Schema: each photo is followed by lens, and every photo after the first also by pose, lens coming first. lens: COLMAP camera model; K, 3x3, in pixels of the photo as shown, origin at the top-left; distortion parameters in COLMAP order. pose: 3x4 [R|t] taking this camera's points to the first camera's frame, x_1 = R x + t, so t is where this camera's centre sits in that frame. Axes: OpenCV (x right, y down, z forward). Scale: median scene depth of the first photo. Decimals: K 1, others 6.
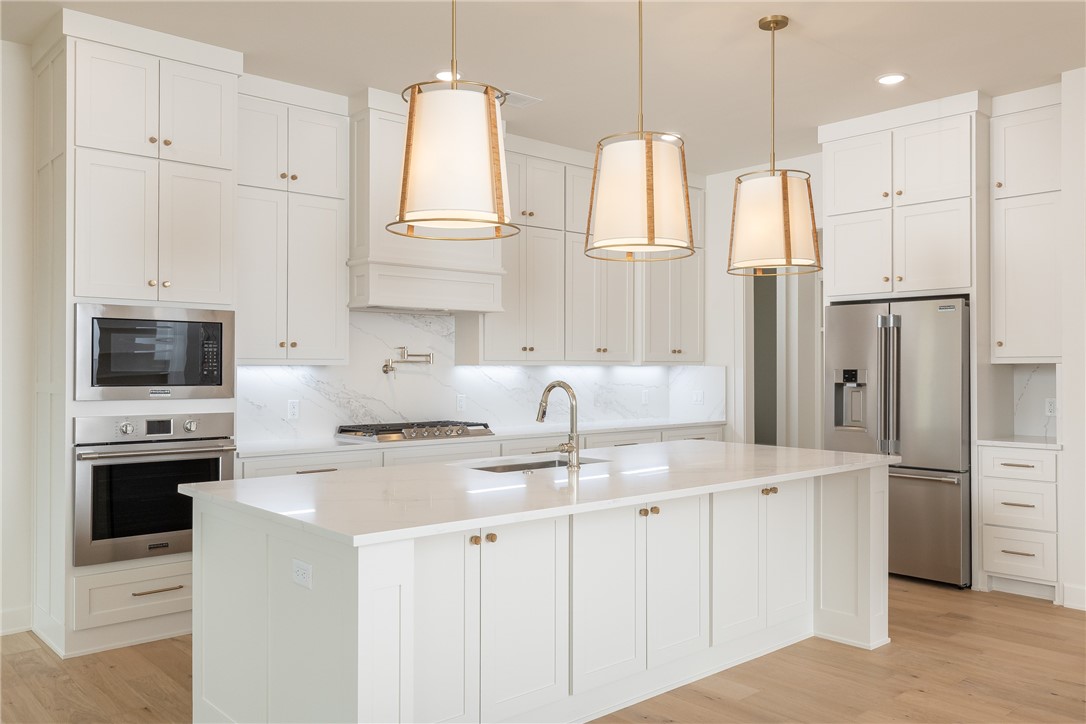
lens RADIAL K [[861.3, 0, 540.0], [0, 861.3, 364.6], [0, 0, 1]] dist [0.007334, -0.005246]
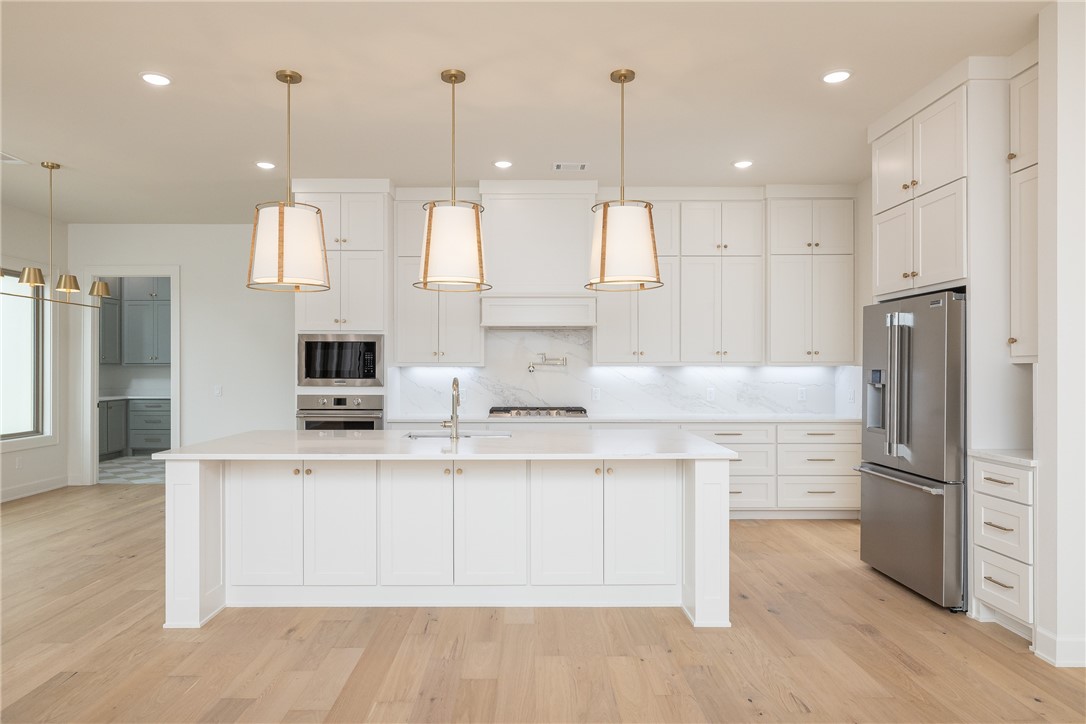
lens RADIAL K [[671.9, 0, 528.9], [0, 671.9, 365.4], [0, 0, 1]] dist [-0.007047, -0.002836]
pose [[0.751170, -0.002443, -0.660104, 0.724045], [0.002868, 0.999996, -0.000438, -0.000554], [0.660103, -0.001564, 0.751174, 0.206341]]
